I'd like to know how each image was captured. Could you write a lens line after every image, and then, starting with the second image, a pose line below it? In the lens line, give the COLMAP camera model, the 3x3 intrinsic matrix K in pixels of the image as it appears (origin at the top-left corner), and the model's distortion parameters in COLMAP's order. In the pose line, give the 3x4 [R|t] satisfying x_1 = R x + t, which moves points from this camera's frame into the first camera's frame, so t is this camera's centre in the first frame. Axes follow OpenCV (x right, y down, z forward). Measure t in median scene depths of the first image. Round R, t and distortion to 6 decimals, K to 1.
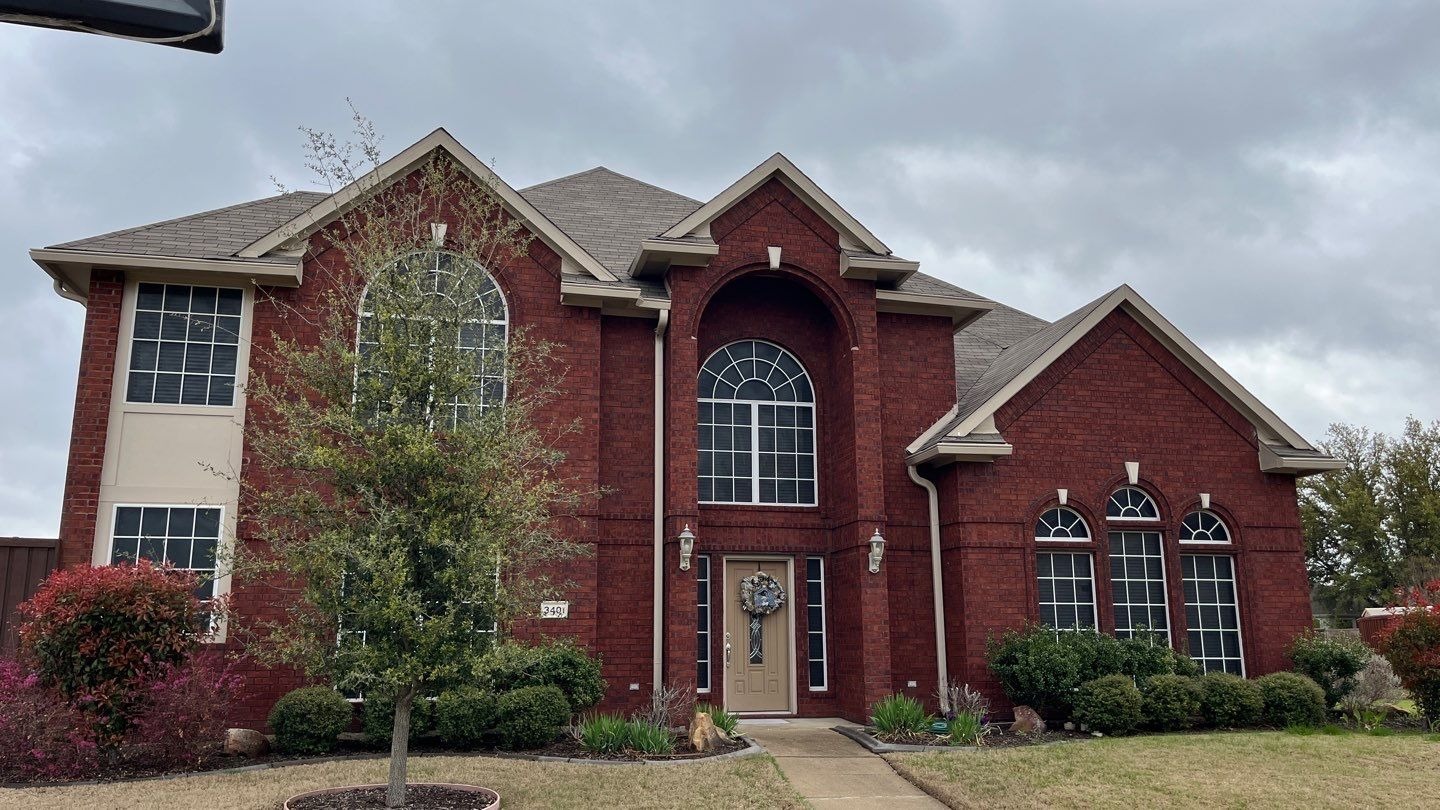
lens RADIAL K [[1282.8, 0, 720.0], [0, 1282.8, 405.0], [0, 0, 1]] dist [0.009349, 0.008175]
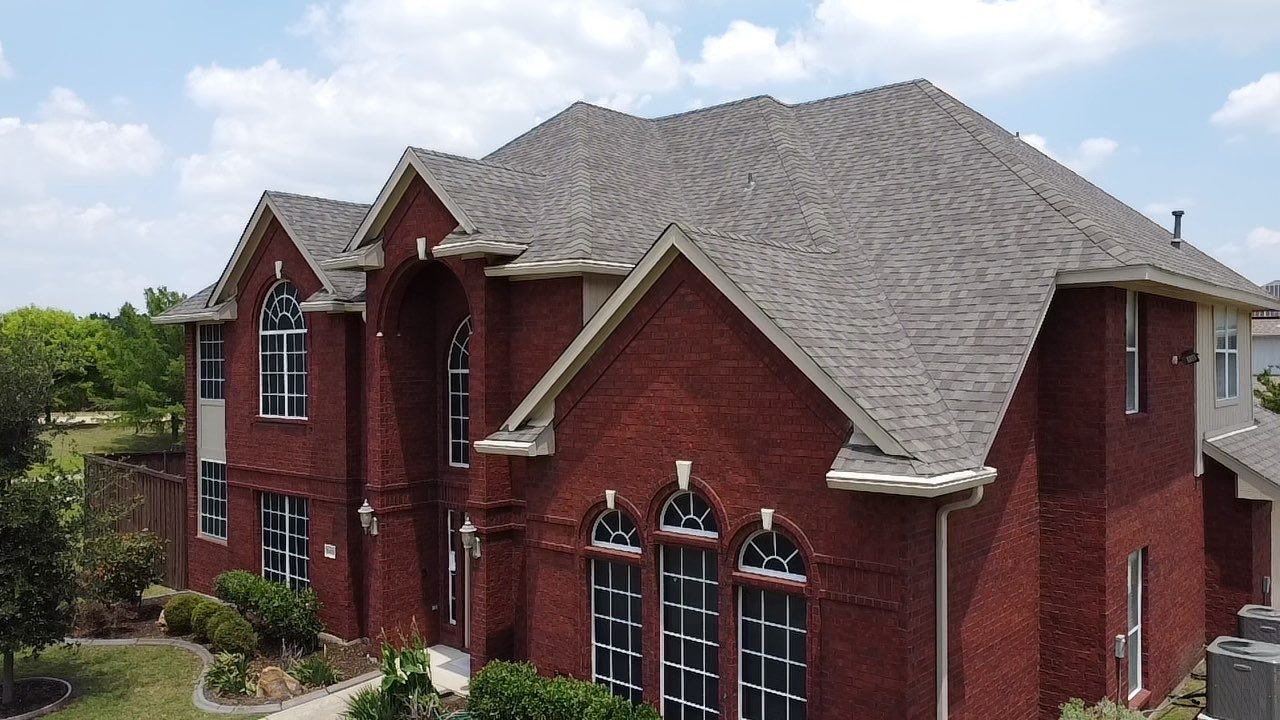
lens RADIAL K [[952.6, 0, 640.0], [0, 952.6, 360.0], [0, 0, 1]] dist [-0.009683, -0.000482]
pose [[0.579852, 0.007471, -0.814688, 0.770337], [0.197630, 0.968803, 0.149546, -0.105750], [0.790389, -0.247721, 0.560286, 0.669359]]
